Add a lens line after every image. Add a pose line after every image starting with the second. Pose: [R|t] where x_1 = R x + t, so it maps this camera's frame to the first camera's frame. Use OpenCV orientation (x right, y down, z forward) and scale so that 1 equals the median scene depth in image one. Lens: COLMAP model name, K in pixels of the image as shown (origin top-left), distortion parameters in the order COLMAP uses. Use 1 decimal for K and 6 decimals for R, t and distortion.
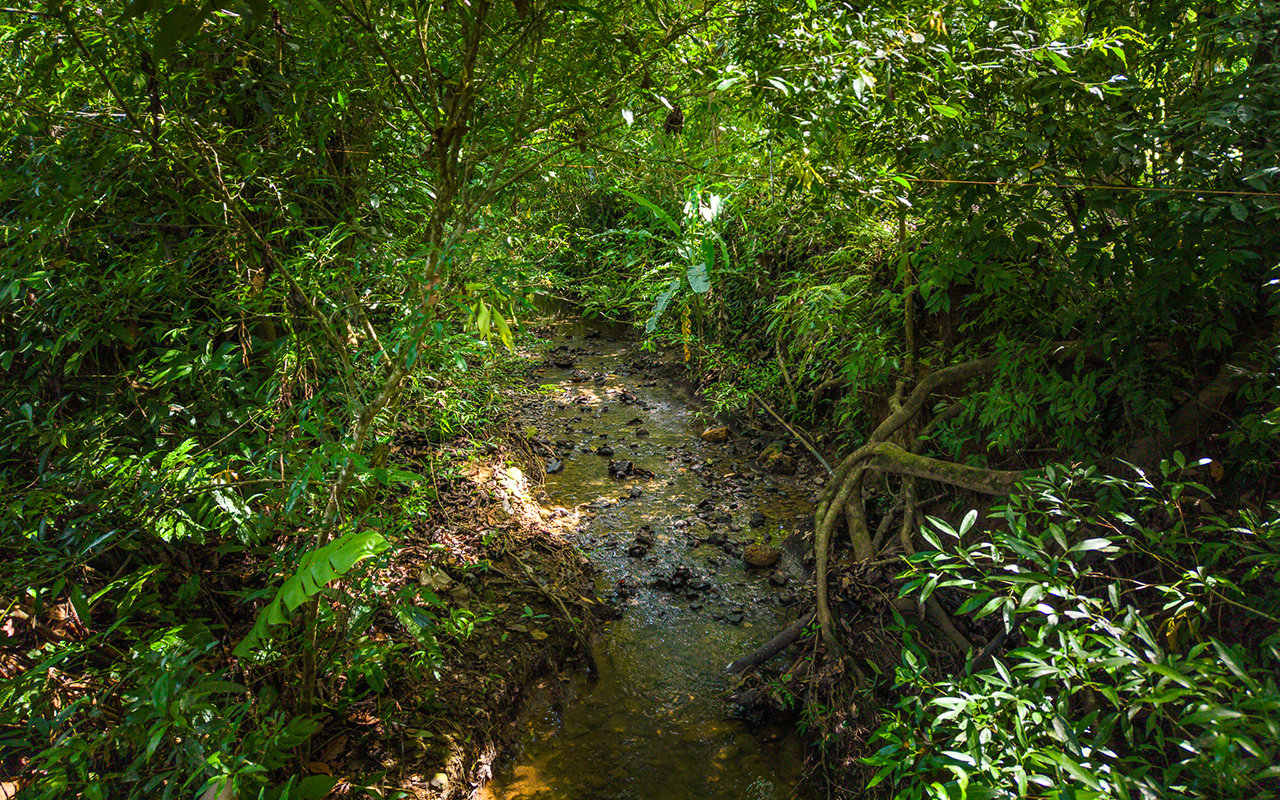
lens RADIAL K [[981.5, 0, 641.1], [0, 981.5, 321.1], [0, 0, 1]] dist [-0.001844, 0.000029]
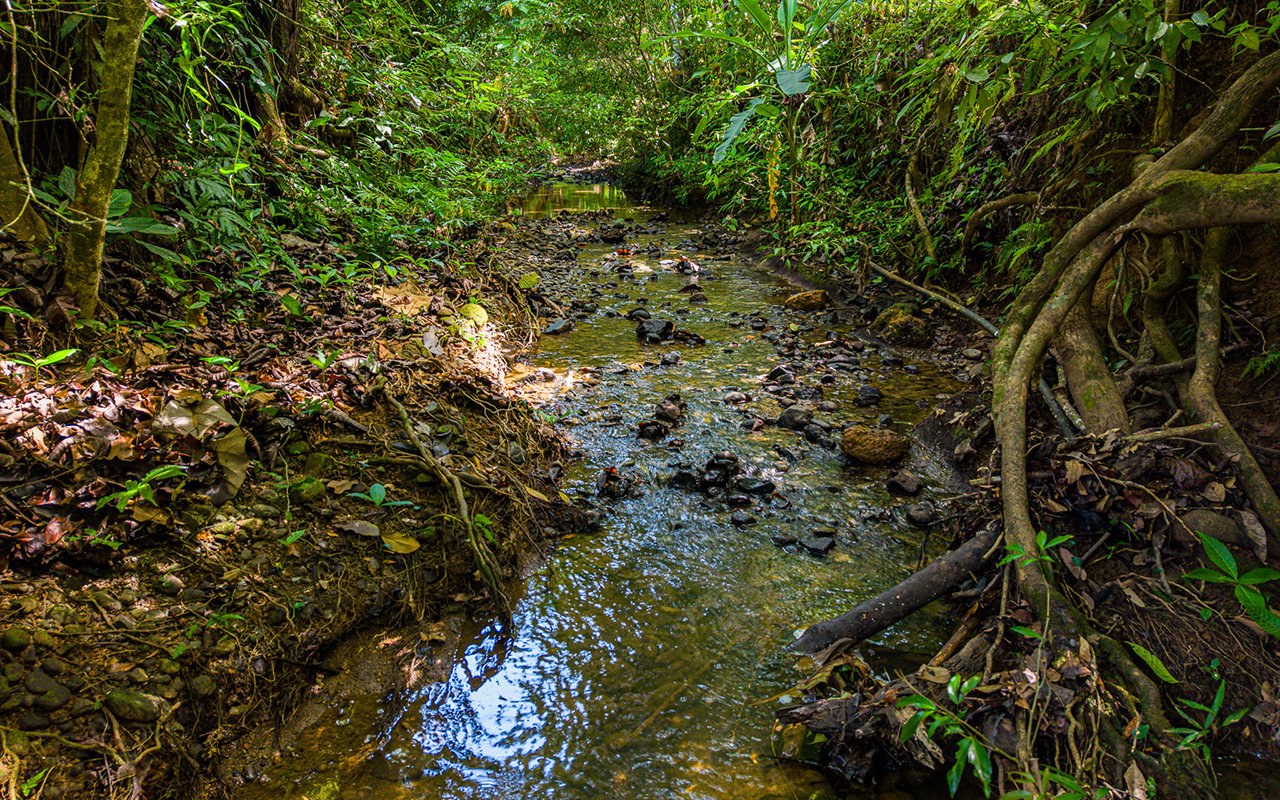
lens RADIAL K [[850.4, 0, 640.0], [0, 850.4, 400.0], [0, 0, 1]] dist [0.054219, -0.072867]
pose [[0.990002, 0.034750, -0.136703, 0.060463], [-0.024582, 0.996852, 0.075382, 0.191141], [0.138892, -0.071268, 0.987740, 0.538811]]
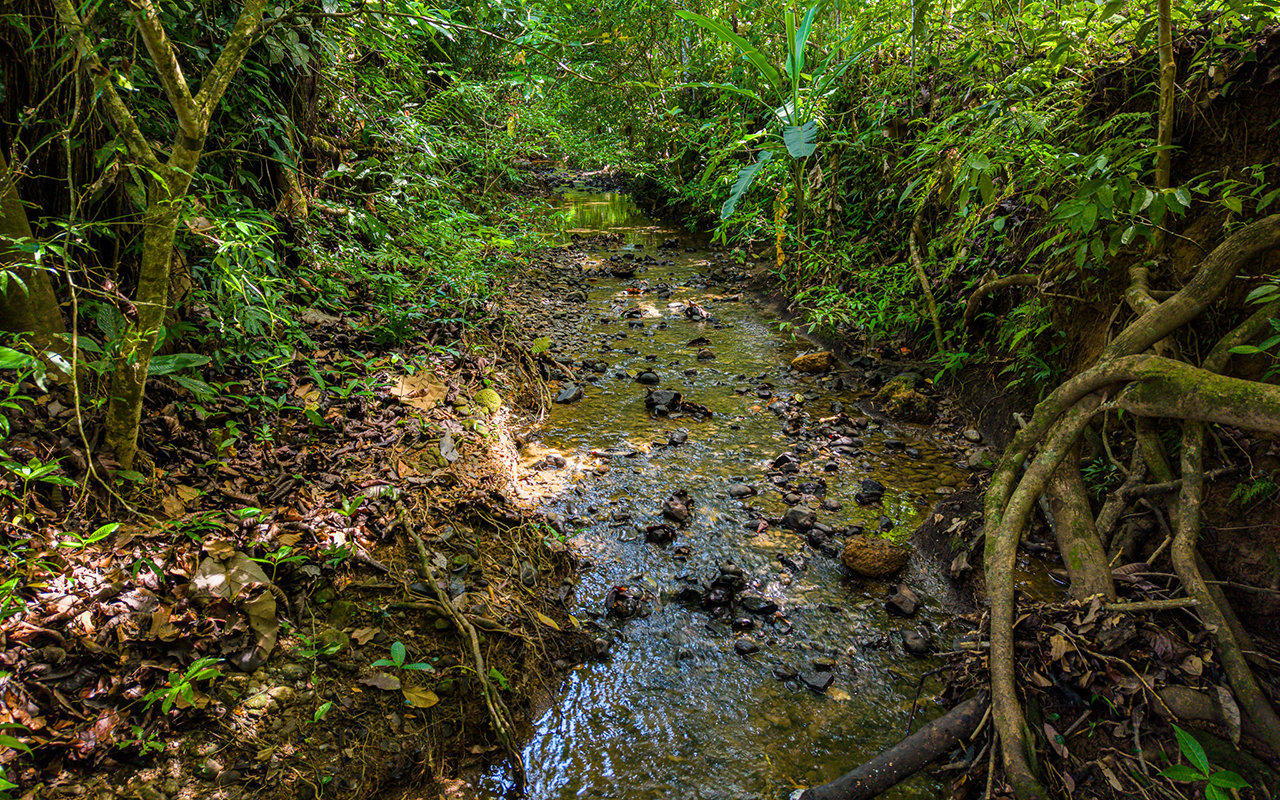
lens RADIAL K [[860.3, 0, 640.2], [0, 860.3, 353.6], [0, 0, 1]] dist [0.040006, -0.047251]
pose [[0.988198, 0.038198, -0.148341, 0.061711], [-0.027731, 0.997019, 0.071996, 0.093639], [0.150649, -0.067033, 0.986312, 0.520316]]
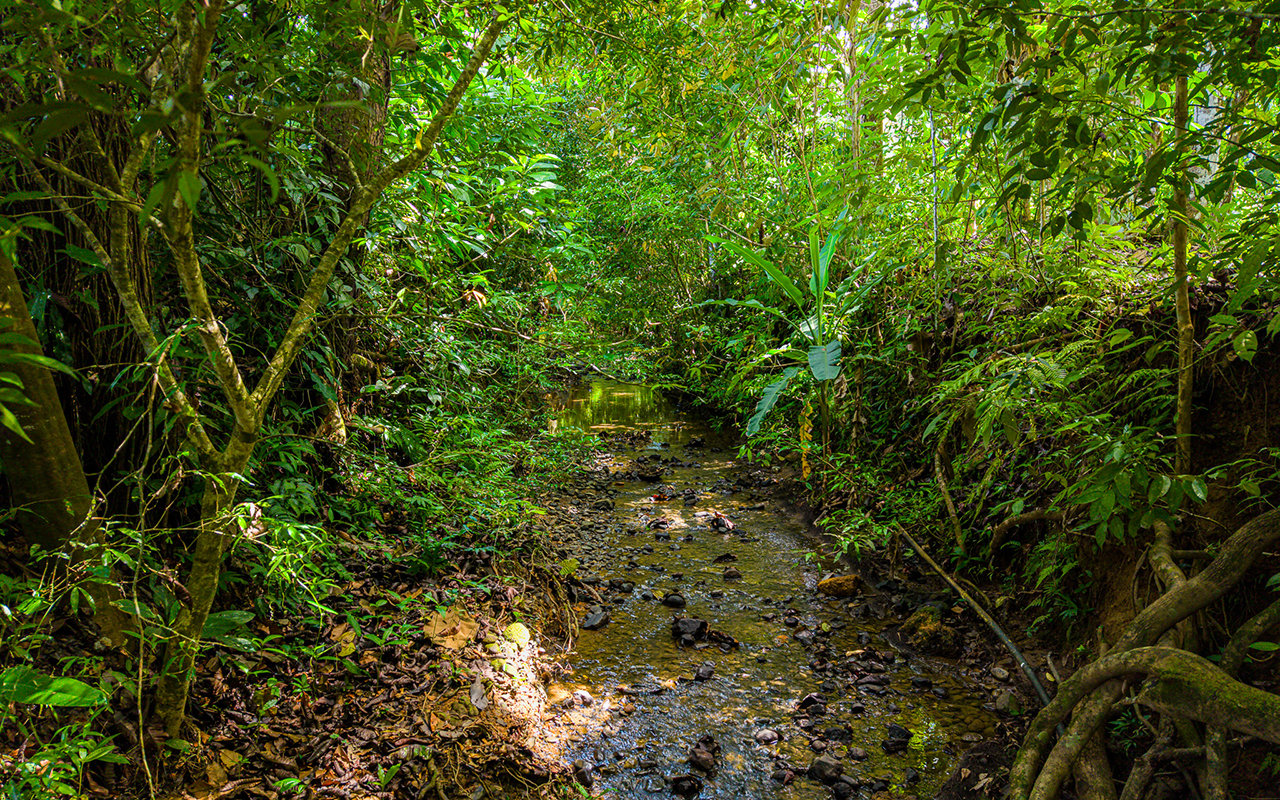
lens RADIAL K [[867.8, 0, 638.8], [0, 867.8, 457.8], [0, 0, 1]] dist [0.024606, -0.028442]
pose [[0.982998, 0.035047, -0.180238, 0.060314], [-0.032749, 0.999340, 0.015708, 0.029045], [0.180670, -0.009538, 0.983498, 0.504090]]
